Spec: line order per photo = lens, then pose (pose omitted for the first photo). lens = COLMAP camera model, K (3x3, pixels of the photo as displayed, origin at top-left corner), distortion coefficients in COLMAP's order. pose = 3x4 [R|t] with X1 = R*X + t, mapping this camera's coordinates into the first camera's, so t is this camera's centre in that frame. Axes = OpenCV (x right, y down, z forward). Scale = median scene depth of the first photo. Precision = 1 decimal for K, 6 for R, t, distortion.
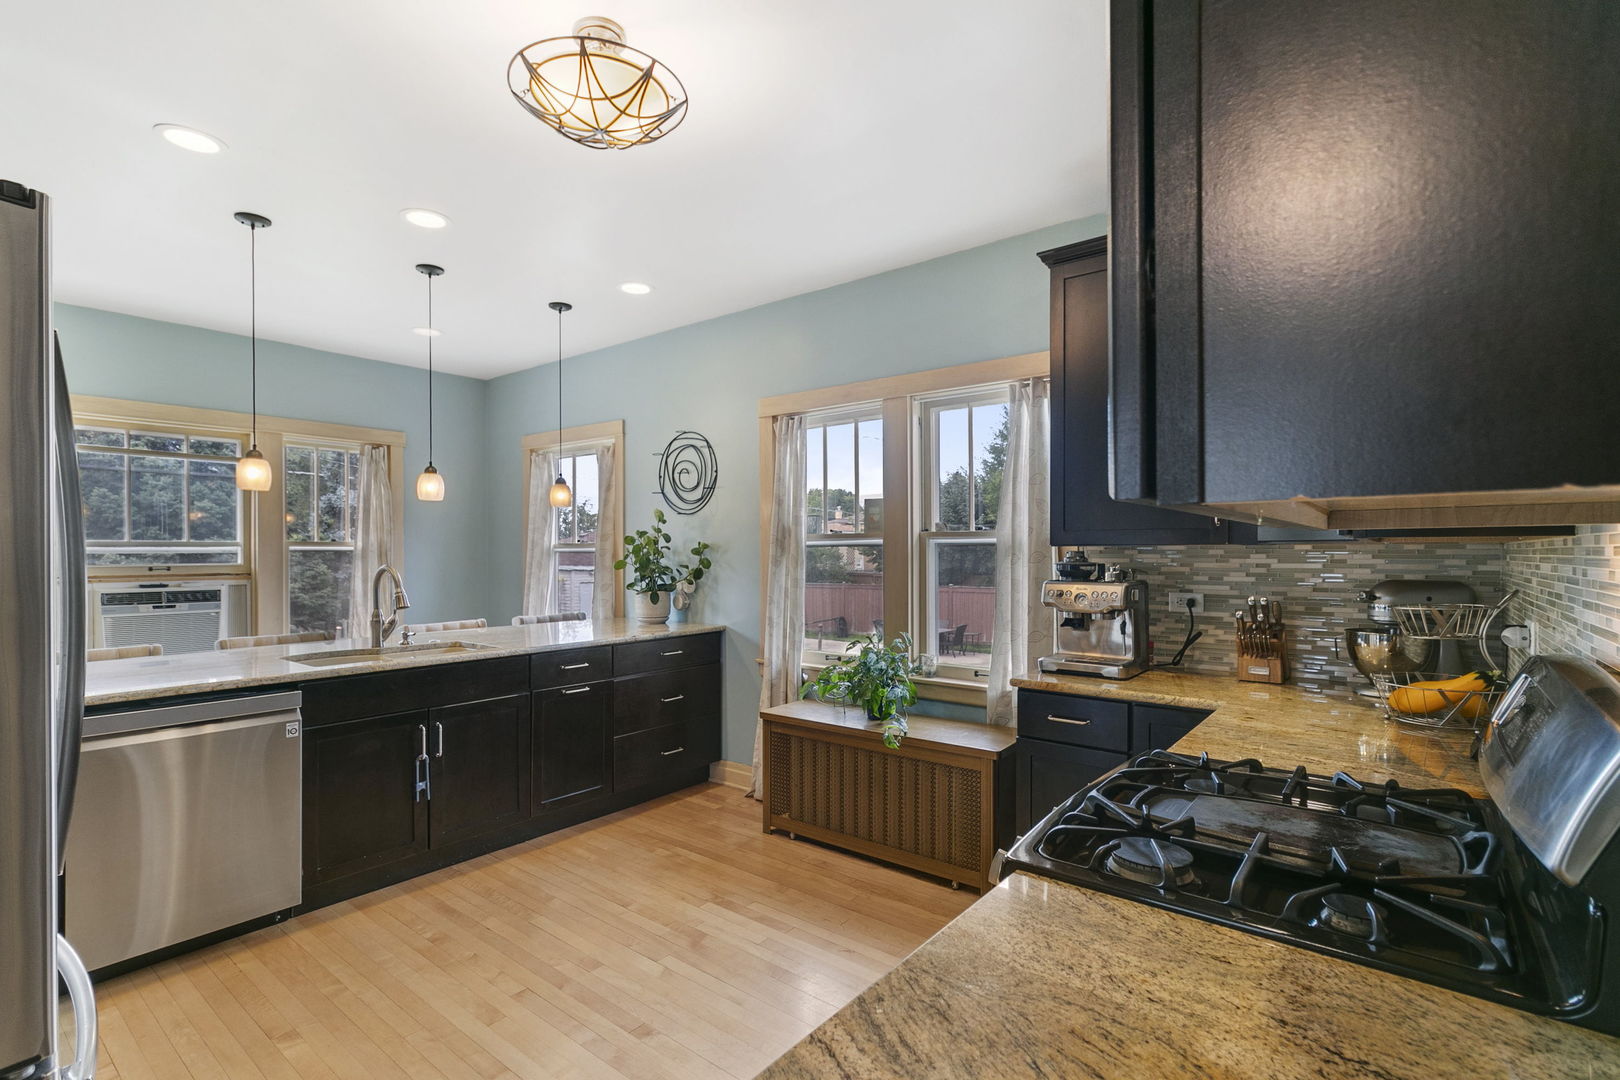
lens RADIAL K [[757.4, 0, 807.6], [0, 757.4, 544.4], [0, 0, 1]] dist [0.000762, -0.000231]
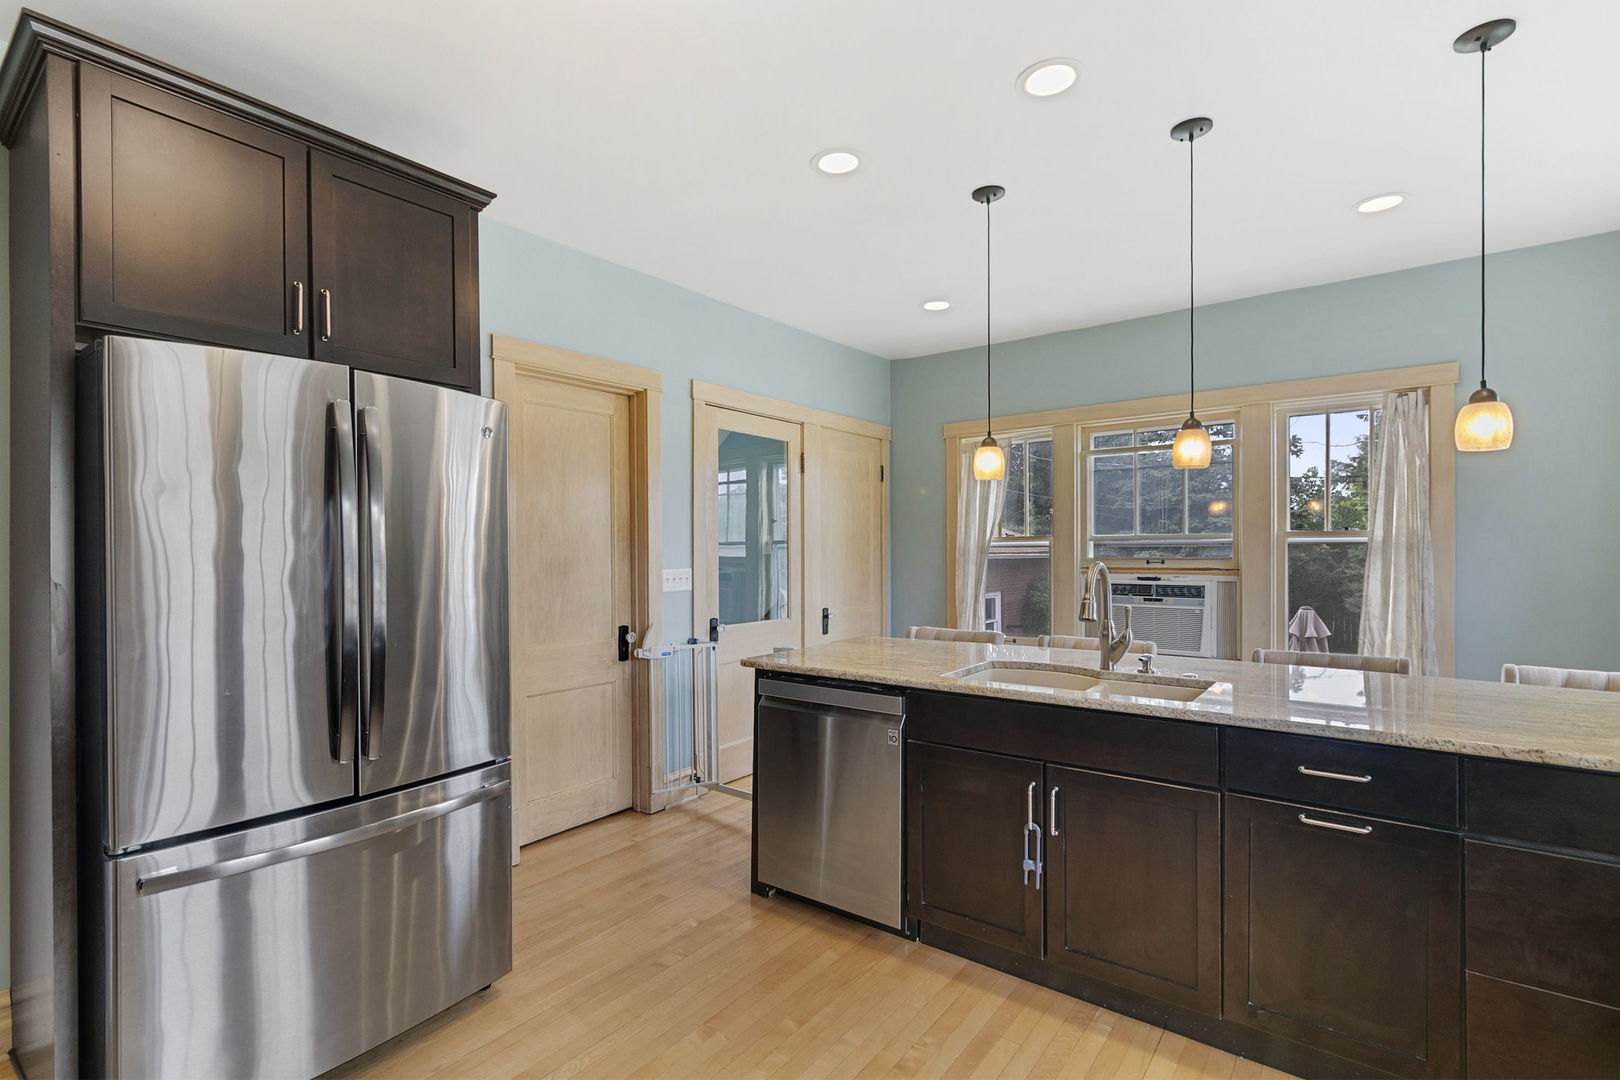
lens RADIAL K [[757.4, 0, 803.9], [0, 757.4, 553.9], [0, 0, 1]] dist [0.000762, -0.000231]
pose [[0.013834, 0.009612, -0.999858, 0.180213], [0.012989, 0.999868, 0.009791, 0.007447], [0.999820, -0.013123, 0.013708, 0.657049]]
